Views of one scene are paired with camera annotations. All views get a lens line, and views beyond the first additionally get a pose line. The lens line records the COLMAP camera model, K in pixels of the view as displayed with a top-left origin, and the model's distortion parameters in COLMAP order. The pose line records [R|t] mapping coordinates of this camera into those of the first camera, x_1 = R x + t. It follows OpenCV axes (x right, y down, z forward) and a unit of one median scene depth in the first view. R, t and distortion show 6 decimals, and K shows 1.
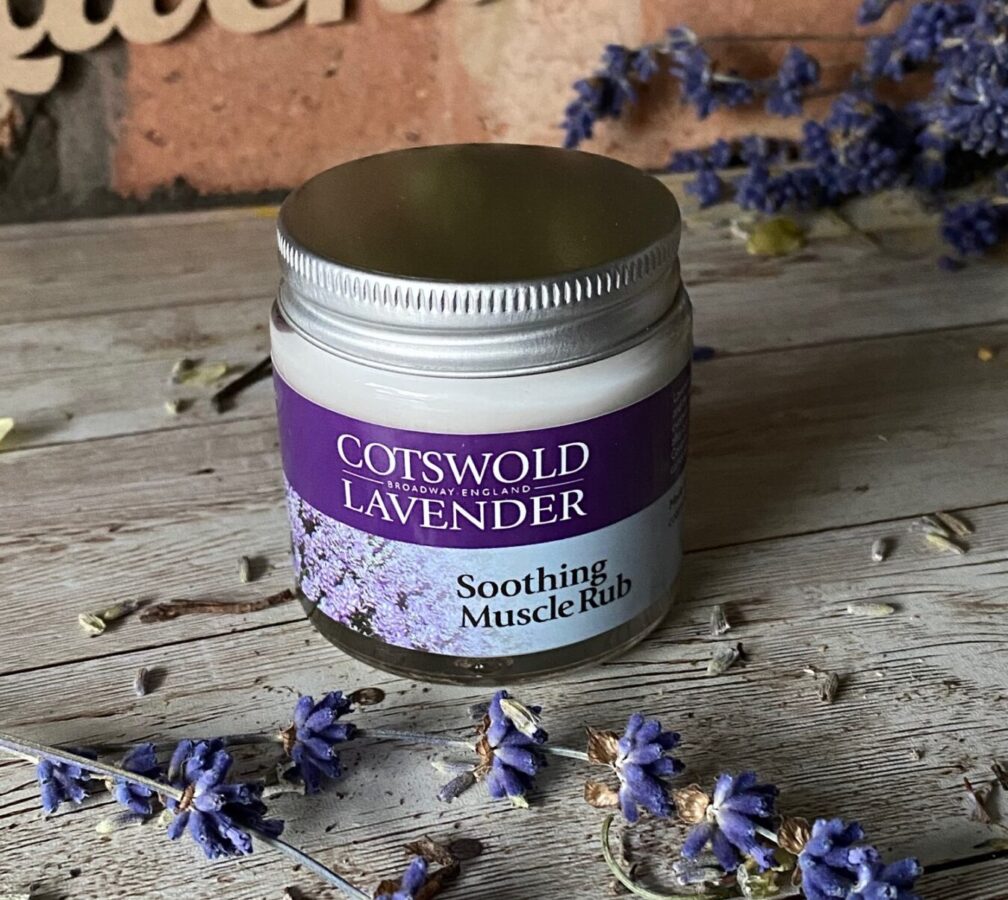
lens RADIAL K [[1668.1, 0, 494.7], [0, 1668.1, 491.3], [0, 0, 1]] dist [0.071561, 0.000000]
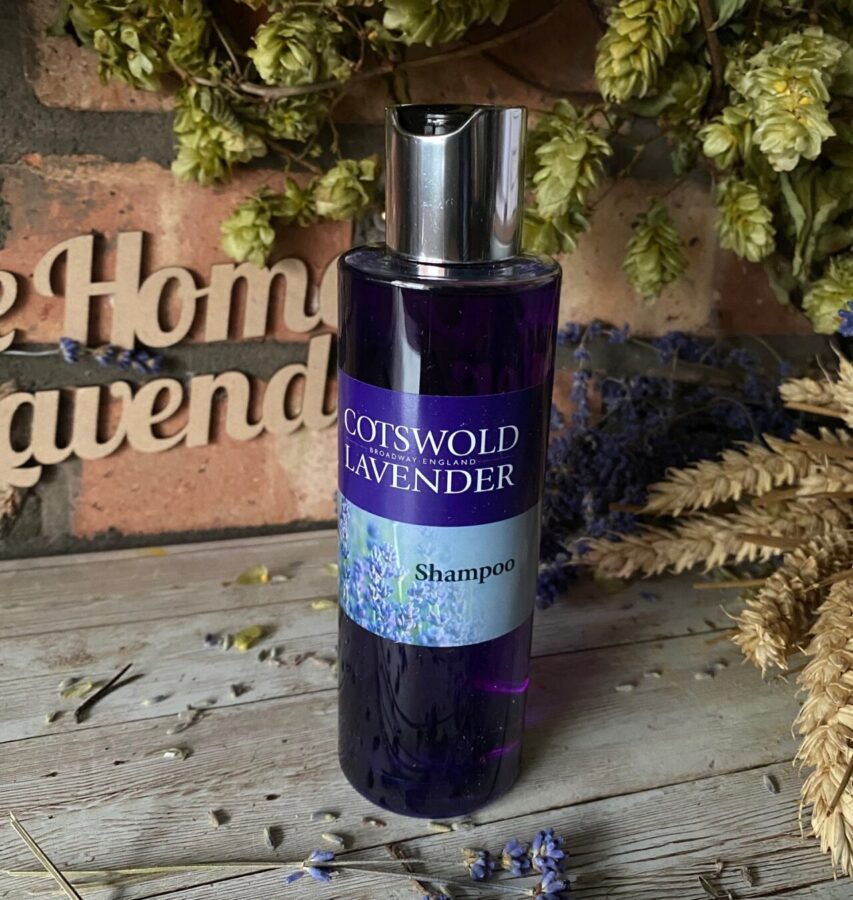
lens RADIAL K [[906.5, 0, 434.5], [0, 906.5, 423.6], [0, 0, 1]] dist [-0.024474, 0.000000]
pose [[0.999400, 0.025054, 0.023923, 0.164440], [-0.021330, 0.989215, -0.144908, -0.221311], [-0.027296, 0.144311, 0.989156, 0.060590]]
